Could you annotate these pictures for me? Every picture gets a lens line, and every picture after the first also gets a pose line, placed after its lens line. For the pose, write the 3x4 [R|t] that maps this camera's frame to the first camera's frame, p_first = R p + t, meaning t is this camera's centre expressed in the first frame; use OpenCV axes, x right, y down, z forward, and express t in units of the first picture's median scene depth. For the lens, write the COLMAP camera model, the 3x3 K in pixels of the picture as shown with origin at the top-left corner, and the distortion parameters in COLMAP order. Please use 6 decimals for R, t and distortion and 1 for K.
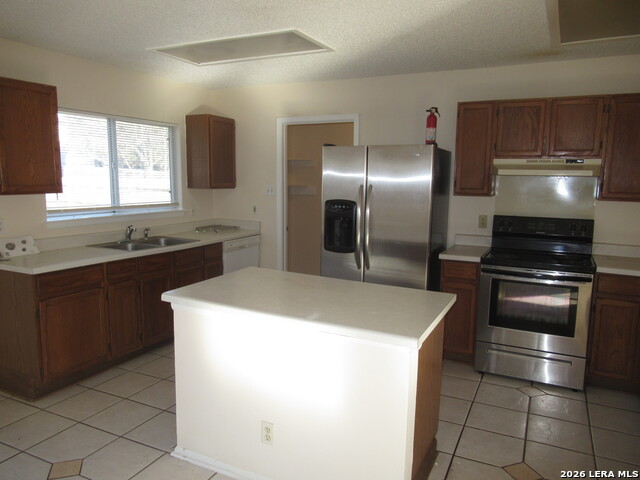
lens RADIAL K [[474.9, 0, 321.4], [0, 474.9, 239.3], [0, 0, 1]] dist [-0.011675, 0.009567]
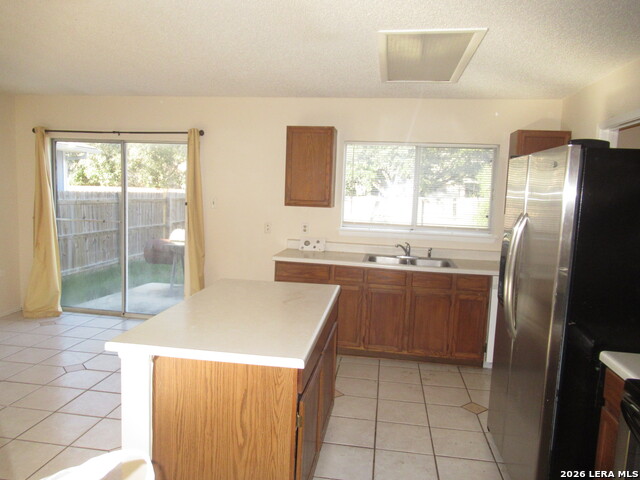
lens RADIAL K [[474.9, 0, 315.4], [0, 474.9, 241.9], [0, 0, 1]] dist [-0.011675, 0.009567]
pose [[0.303915, 0.103158, -0.947098, 0.594413], [-0.160147, 0.985506, 0.055952, -0.061595], [0.939143, 0.134670, 0.316030, 0.492856]]
